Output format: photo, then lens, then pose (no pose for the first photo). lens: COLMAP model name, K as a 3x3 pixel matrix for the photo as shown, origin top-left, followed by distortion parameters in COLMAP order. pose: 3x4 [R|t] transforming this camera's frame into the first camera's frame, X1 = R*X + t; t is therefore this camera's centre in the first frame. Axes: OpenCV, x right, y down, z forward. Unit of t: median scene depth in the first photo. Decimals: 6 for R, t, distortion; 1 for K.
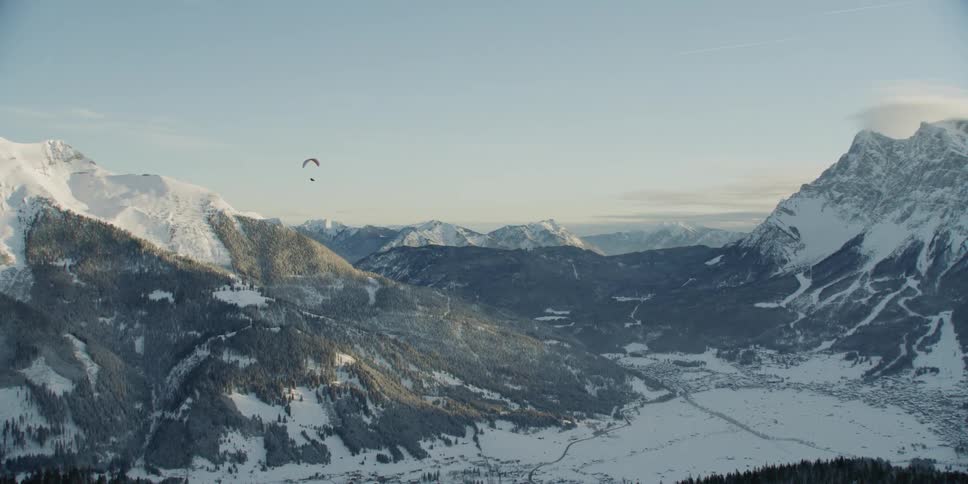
lens RADIAL K [[917.9, 0, 484.0], [0, 917.9, 242.0], [0, 0, 1]] dist [-0.123029, 0.004532]
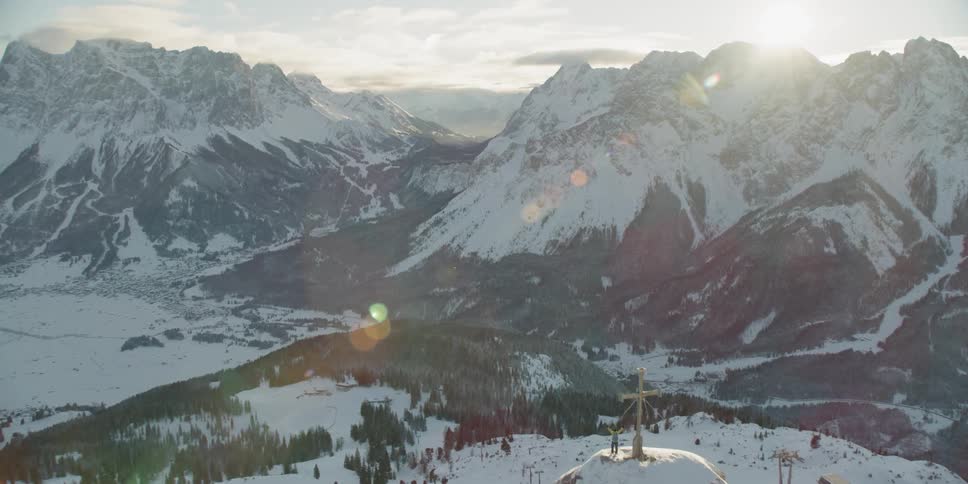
lens RADIAL K [[917.9, 0, 484.0], [0, 917.9, 242.0], [0, 0, 1]] dist [-0.123029, 0.004532]
pose [[0.582102, -0.145618, 0.799970, -0.172866], [0.028785, 0.986907, 0.158700, -0.052842], [-0.812606, -0.069352, 0.578673, -0.110440]]
